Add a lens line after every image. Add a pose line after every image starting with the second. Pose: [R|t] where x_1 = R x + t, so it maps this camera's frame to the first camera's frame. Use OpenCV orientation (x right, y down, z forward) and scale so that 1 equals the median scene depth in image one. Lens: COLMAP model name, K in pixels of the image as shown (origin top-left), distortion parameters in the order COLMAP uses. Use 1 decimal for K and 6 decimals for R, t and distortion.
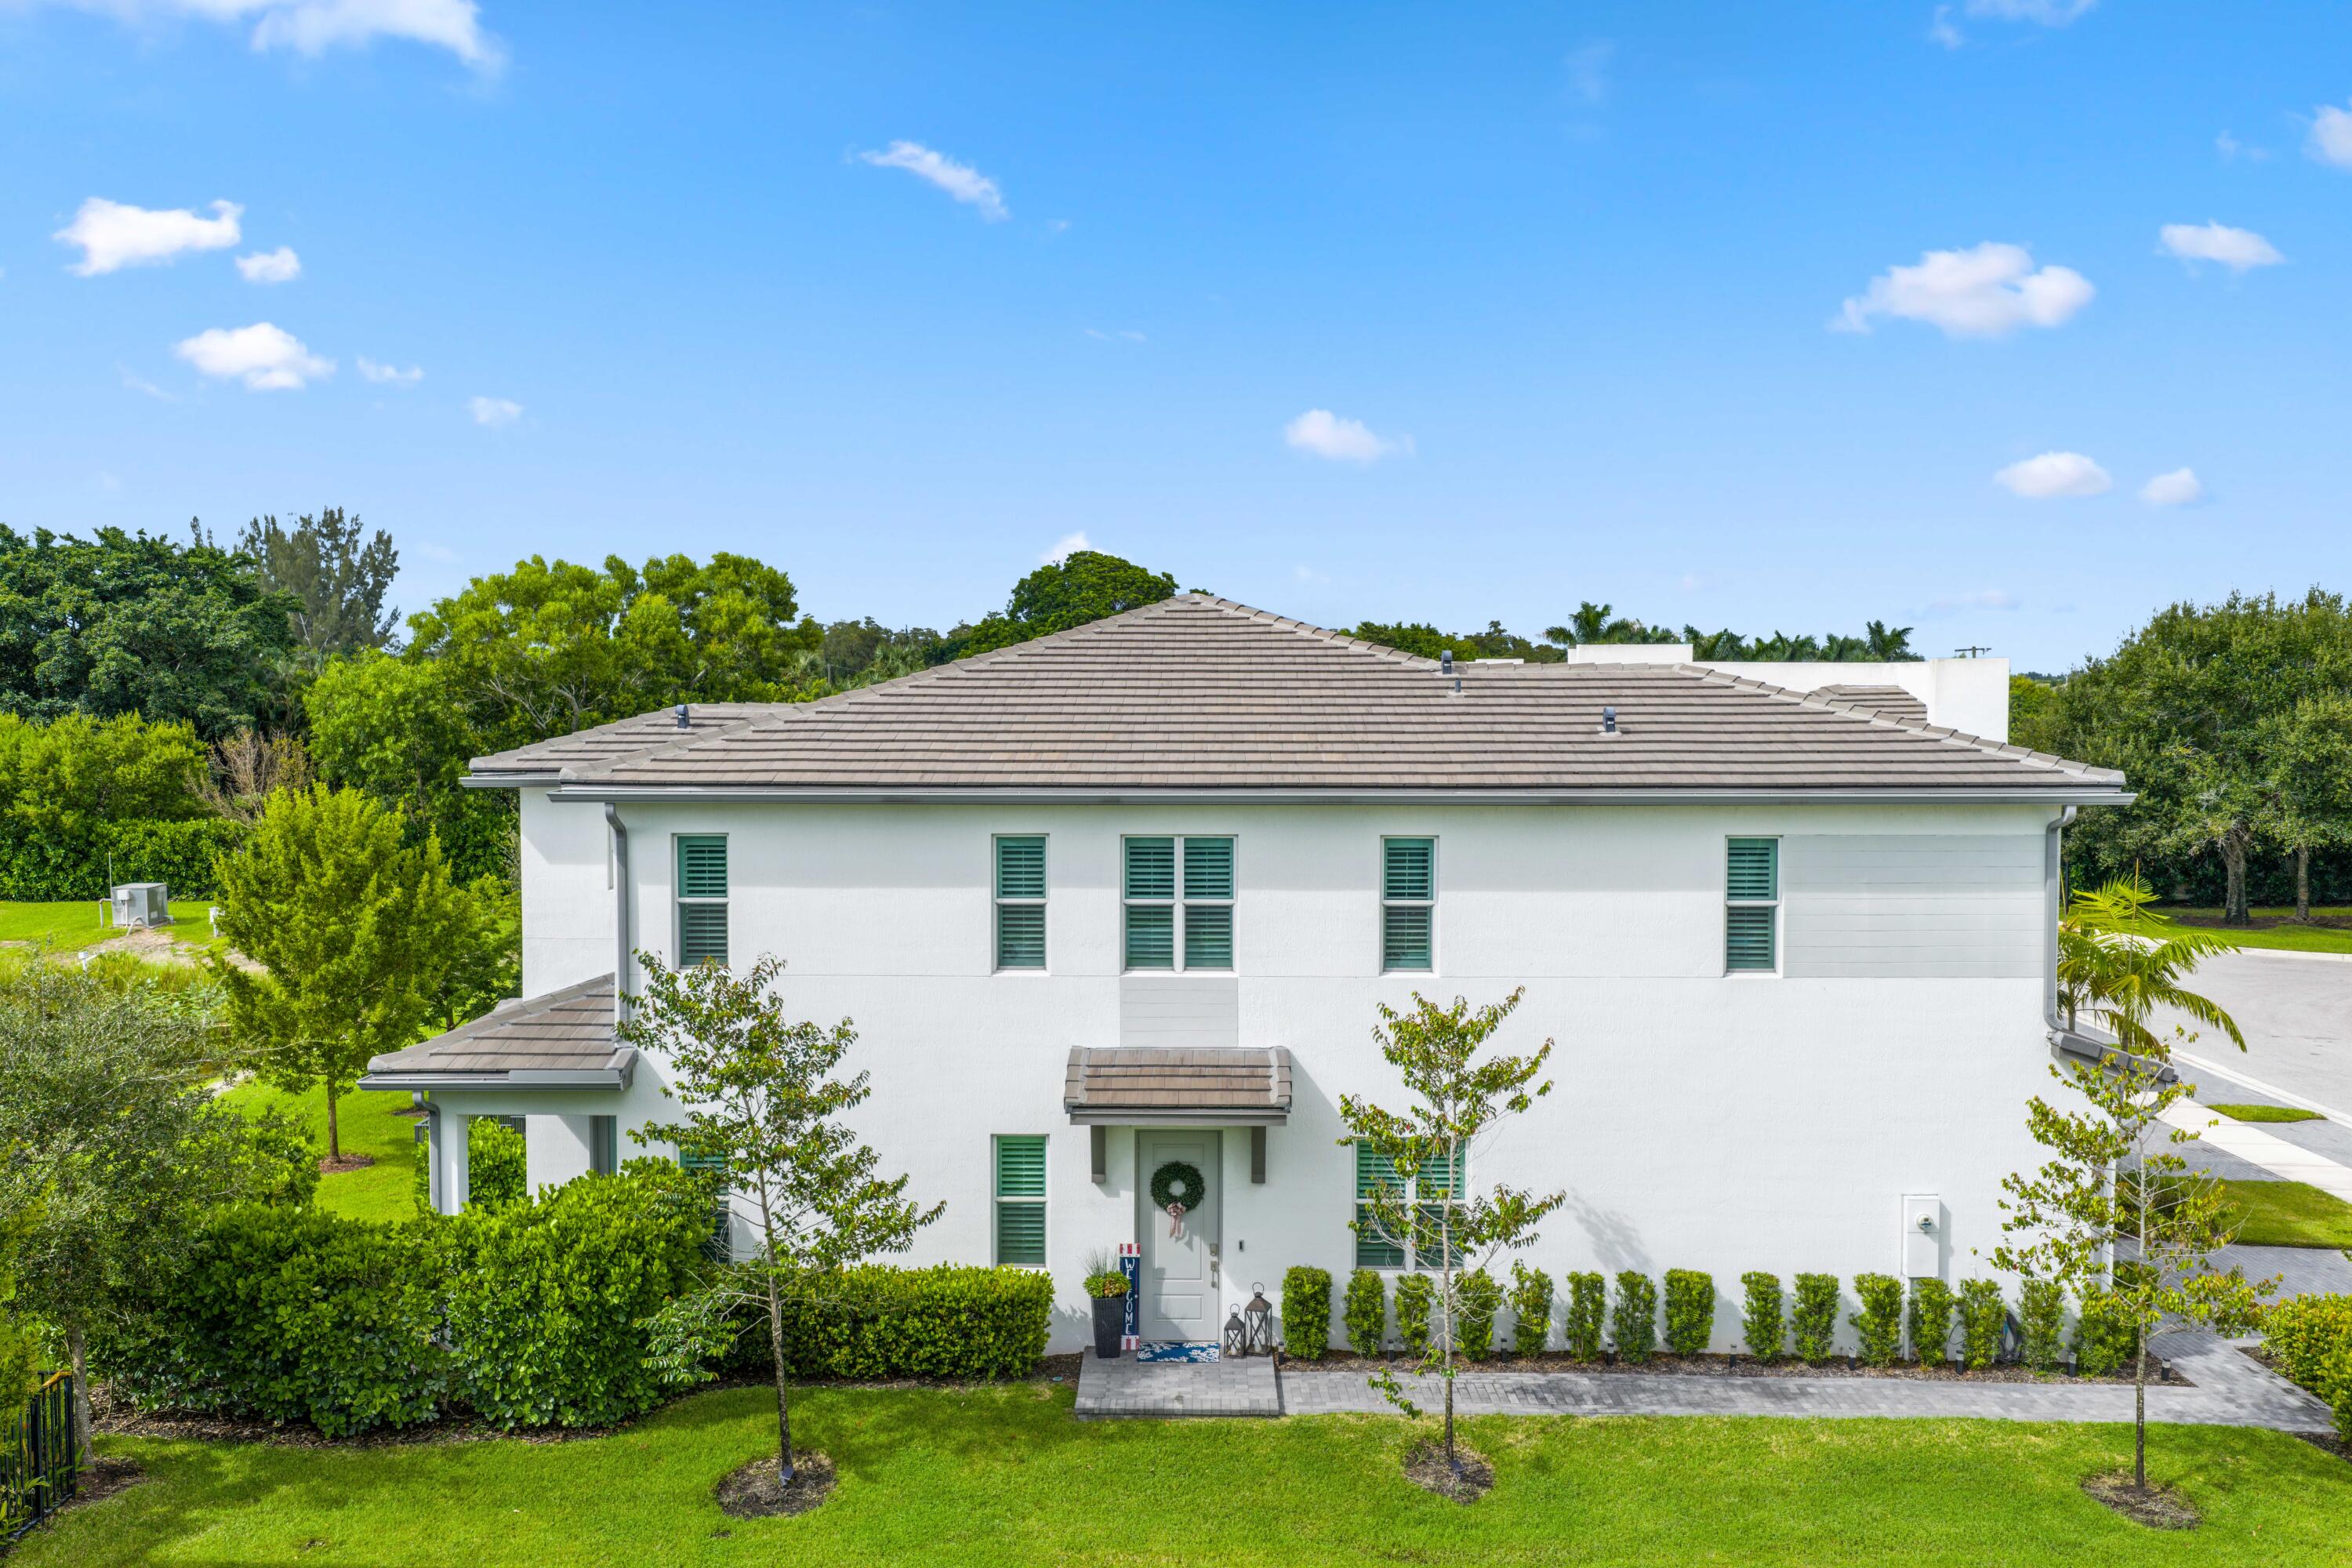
lens RADIAL K [[1945.9, 0, 1181.8], [0, 1945.9, 785.7], [0, 0, 1]] dist [0.028177, -0.047310]
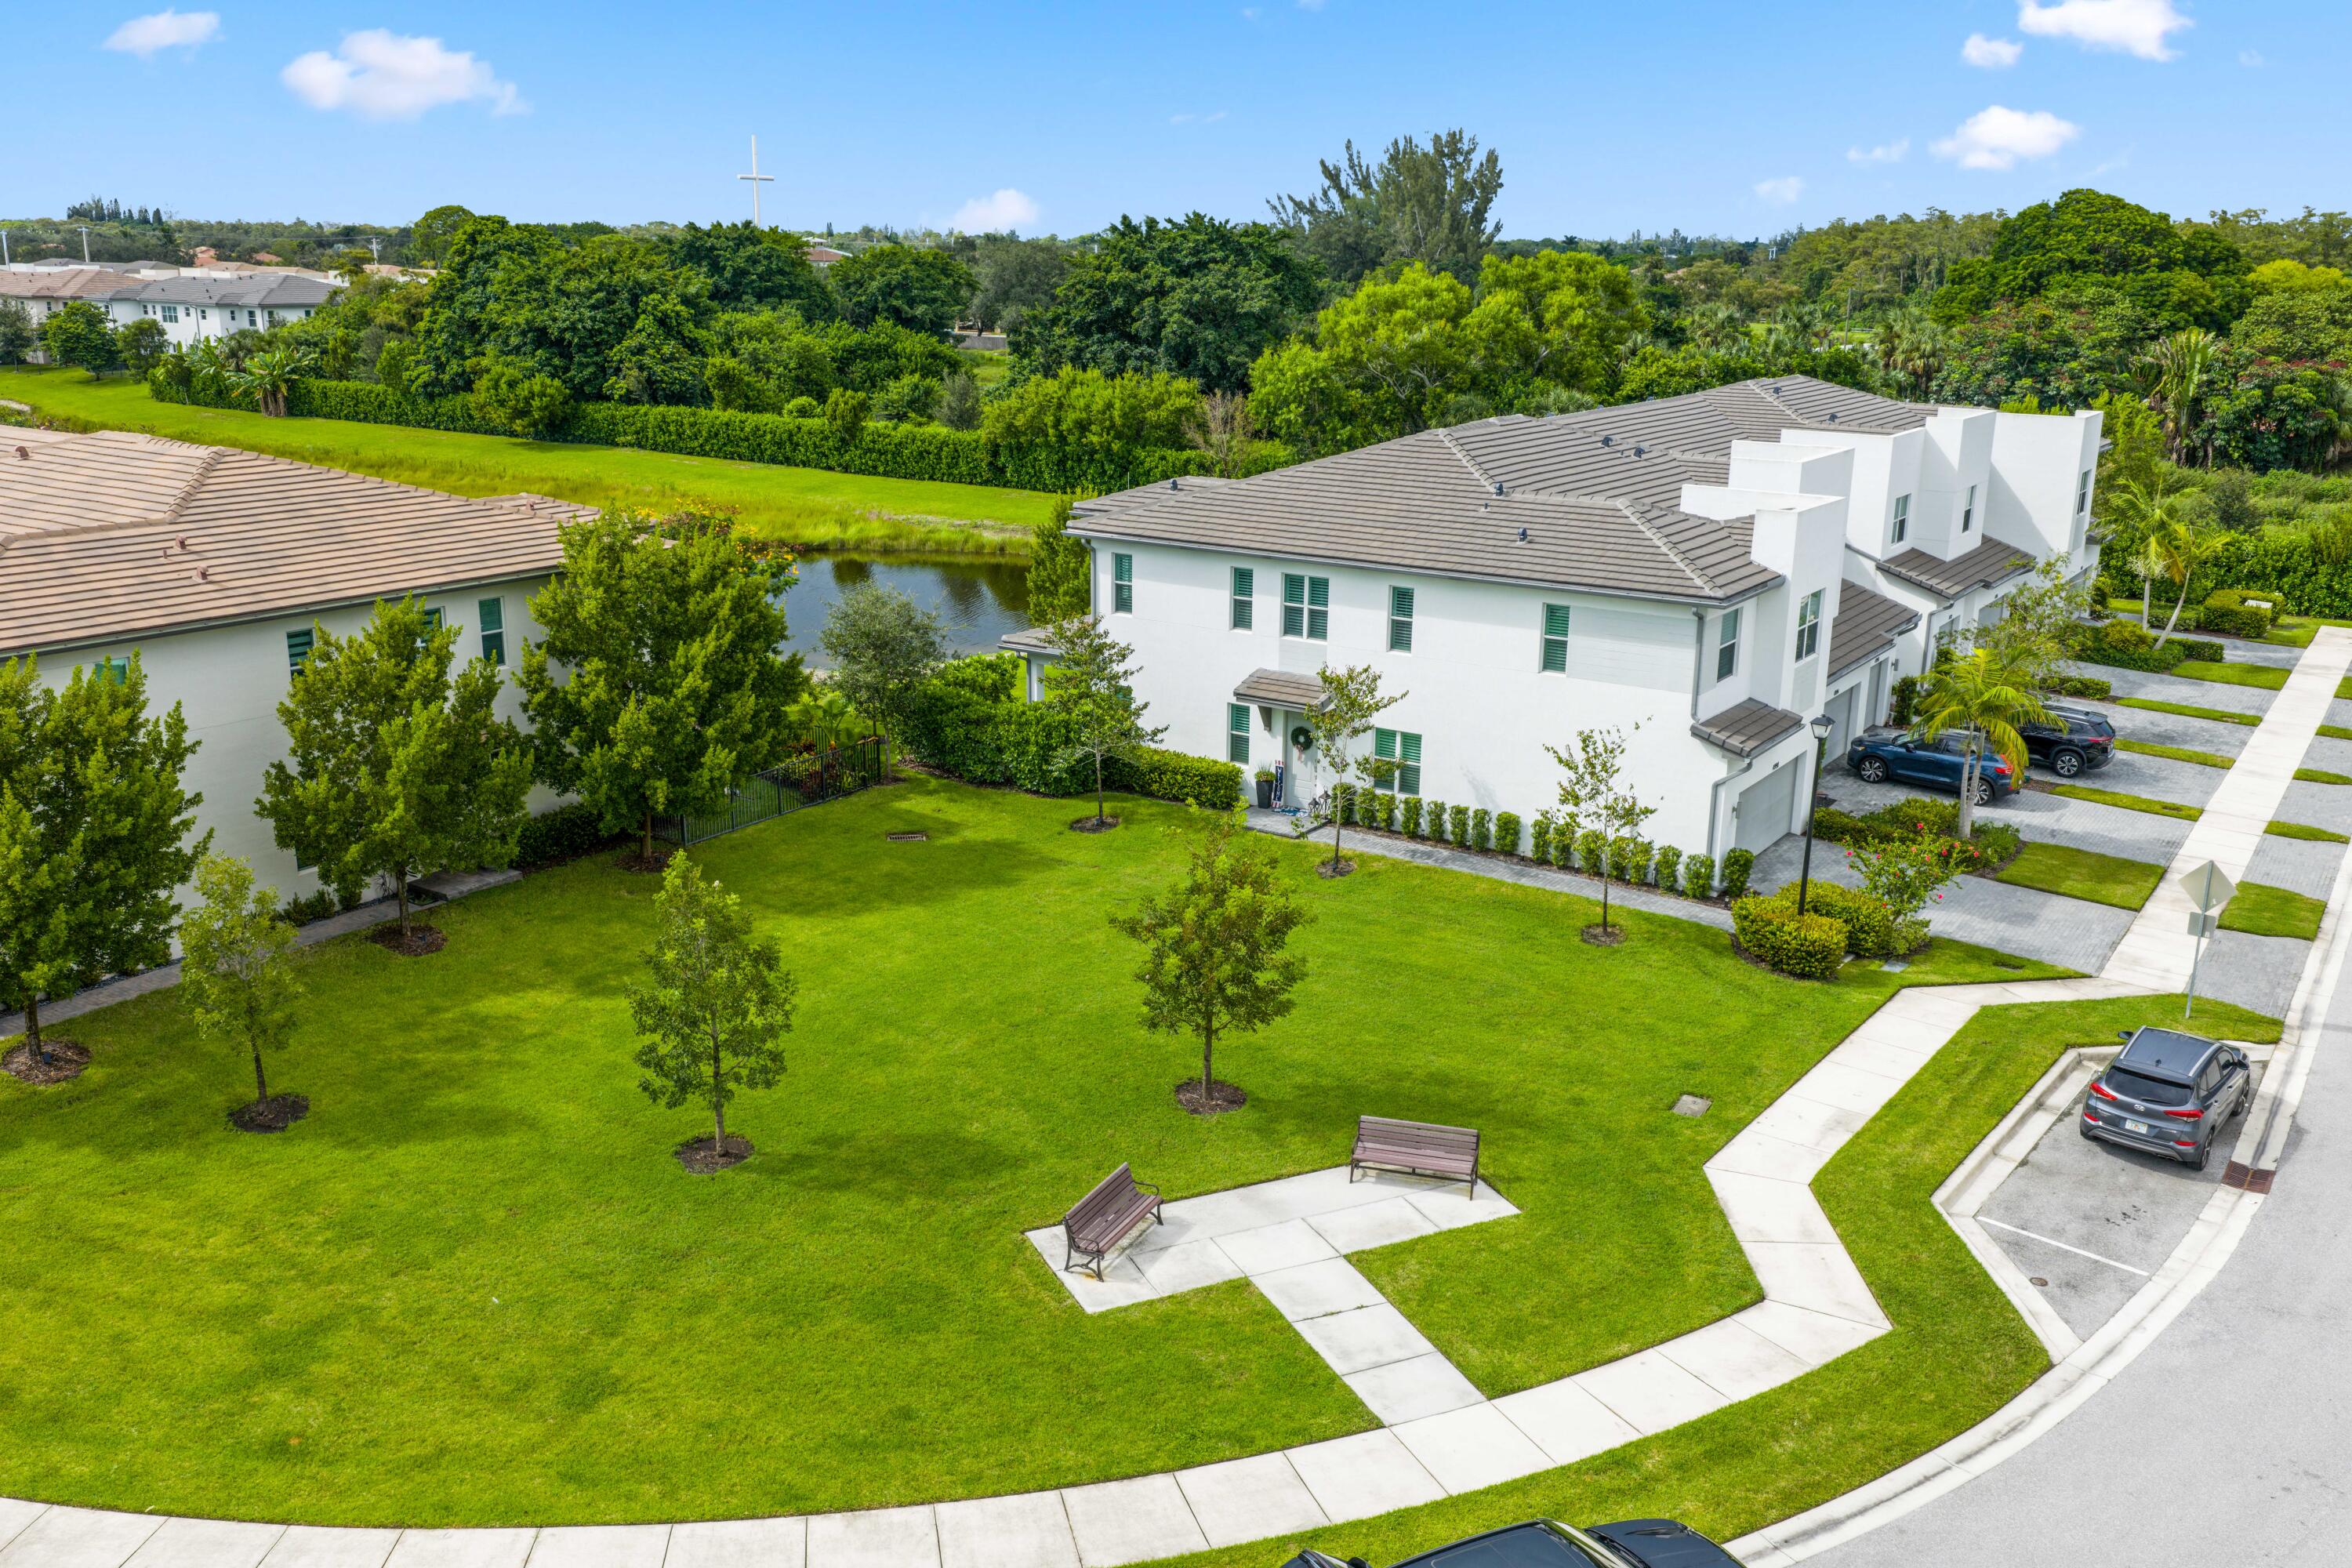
lens RADIAL K [[1945.9, 0, 1181.8], [0, 1945.9, 785.7], [0, 0, 1]] dist [0.028177, -0.047310]
pose [[0.831939, 0.156061, -0.532469, 0.326849], [-0.037919, 0.973379, 0.226042, -0.070202], [0.553571, -0.167862, 0.815709, -0.262090]]
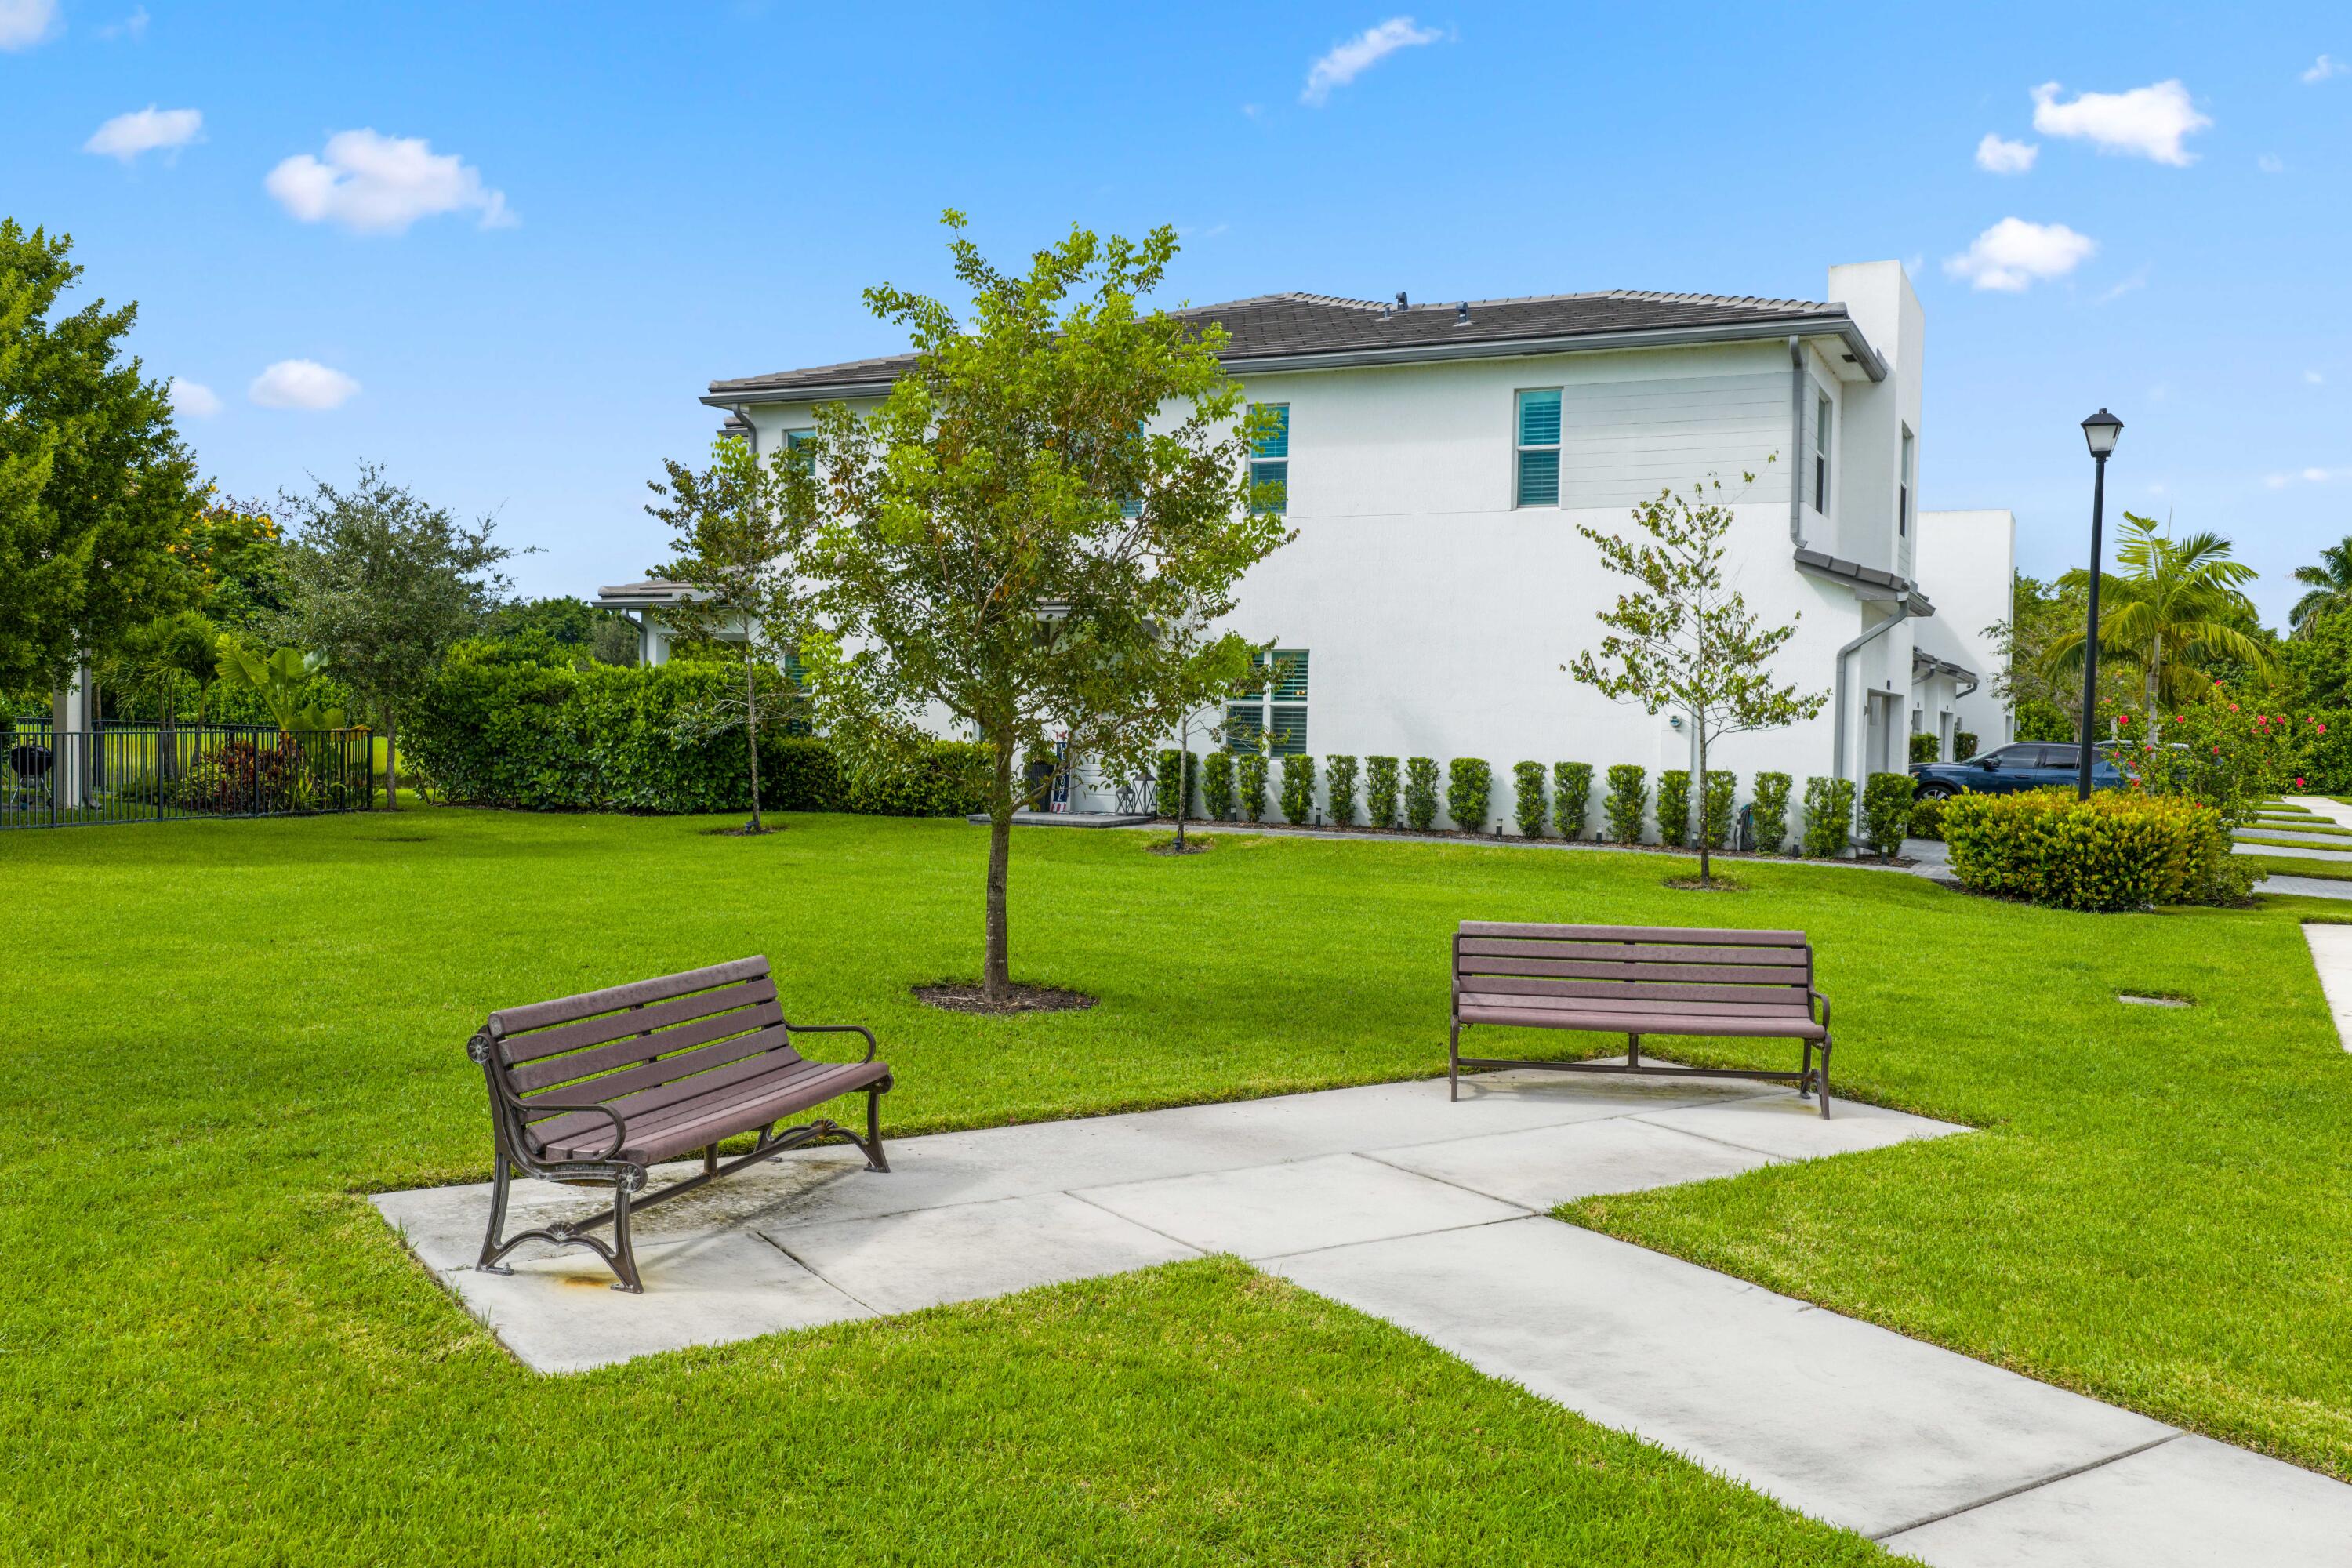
lens RADIAL K [[1956.3, 0, 1176.0], [0, 1956.3, 784.0], [0, 0, 1]] dist [0.009179, -0.002244]
pose [[0.906746, 0.030229, -0.420591, 0.185195], [-0.039334, 0.999142, -0.012987, 0.088928], [0.419838, 0.028319, 0.907157, -0.047020]]
